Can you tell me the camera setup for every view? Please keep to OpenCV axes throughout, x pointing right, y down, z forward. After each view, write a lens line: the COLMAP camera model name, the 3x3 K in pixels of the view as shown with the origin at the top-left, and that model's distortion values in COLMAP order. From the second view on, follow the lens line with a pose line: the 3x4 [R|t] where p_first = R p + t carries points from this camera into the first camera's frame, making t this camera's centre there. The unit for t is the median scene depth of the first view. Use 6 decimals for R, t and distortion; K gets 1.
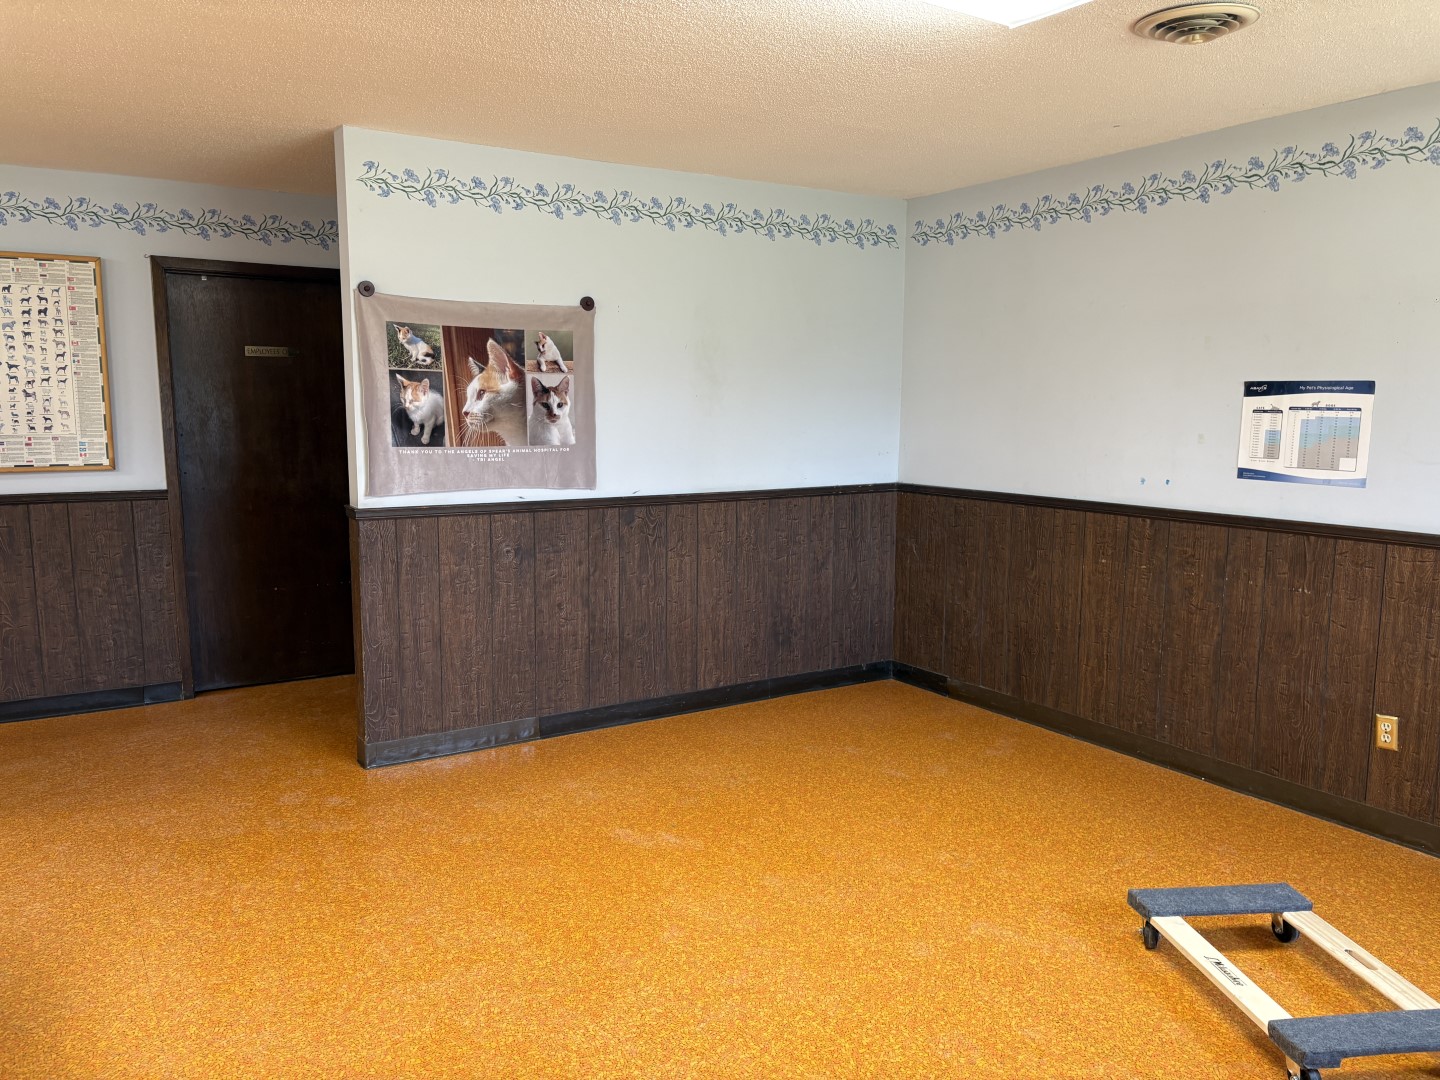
lens RADIAL K [[1085.2, 0, 717.0], [0, 1085.2, 548.7], [0, 0, 1]] dist [0.033199, -0.033609]
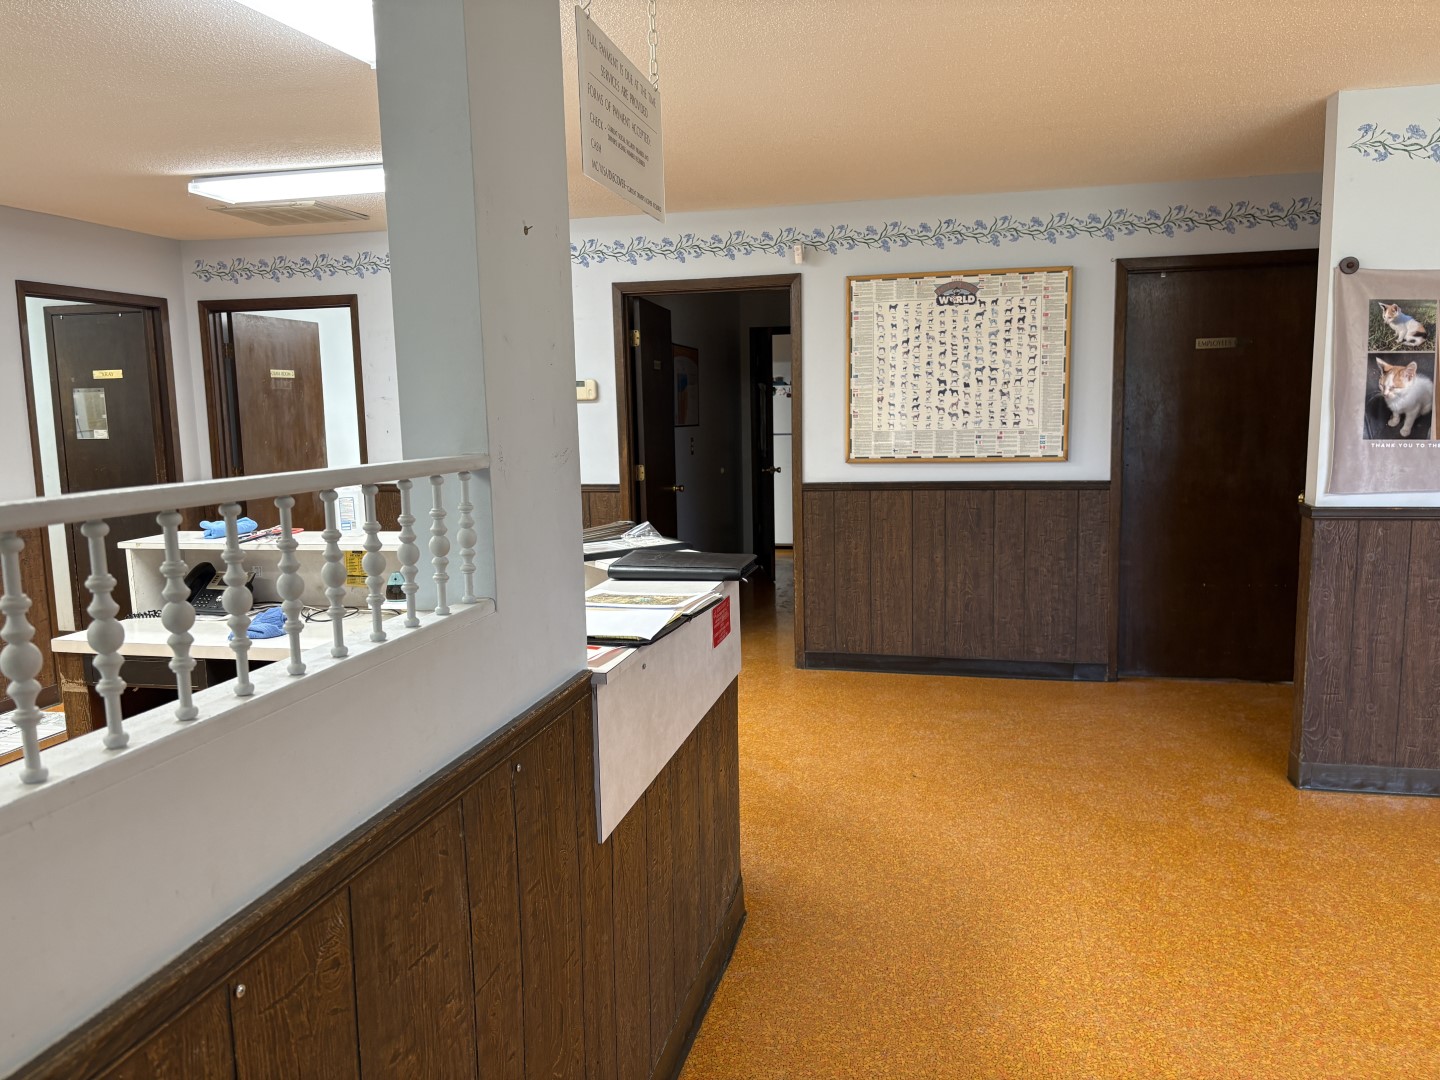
lens RADIAL K [[1085.2, 0, 710.6], [0, 1085.2, 540.4], [0, 0, 1]] dist [0.033199, -0.033609]
pose [[0.702130, 0.069095, -0.708688, -0.031005], [-0.071628, 0.997086, 0.026248, 0.004091], [0.708437, 0.032332, 0.705033, -0.013248]]
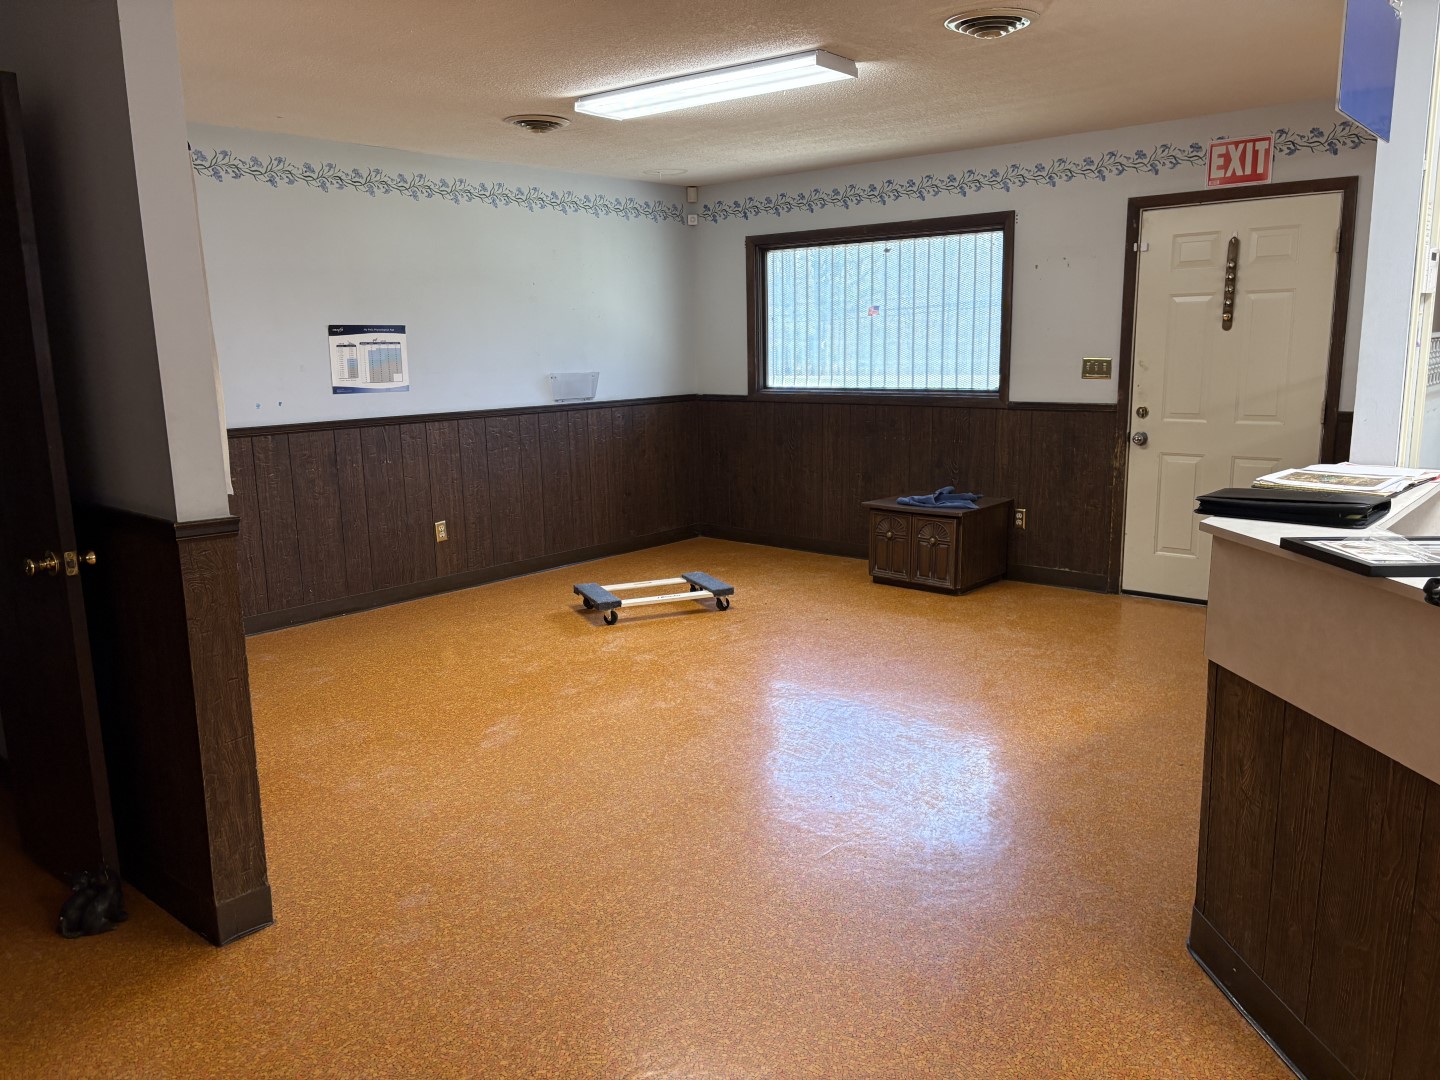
lens RADIAL K [[1085.2, 0, 723.4], [0, 1085.2, 534.8], [0, 0, 1]] dist [0.033199, -0.033609]
pose [[-0.297661, -0.168554, 0.939674, -1.012931], [0.147088, 0.964441, 0.219590, -0.123153], [-0.943273, 0.203578, -0.262284, 0.922714]]
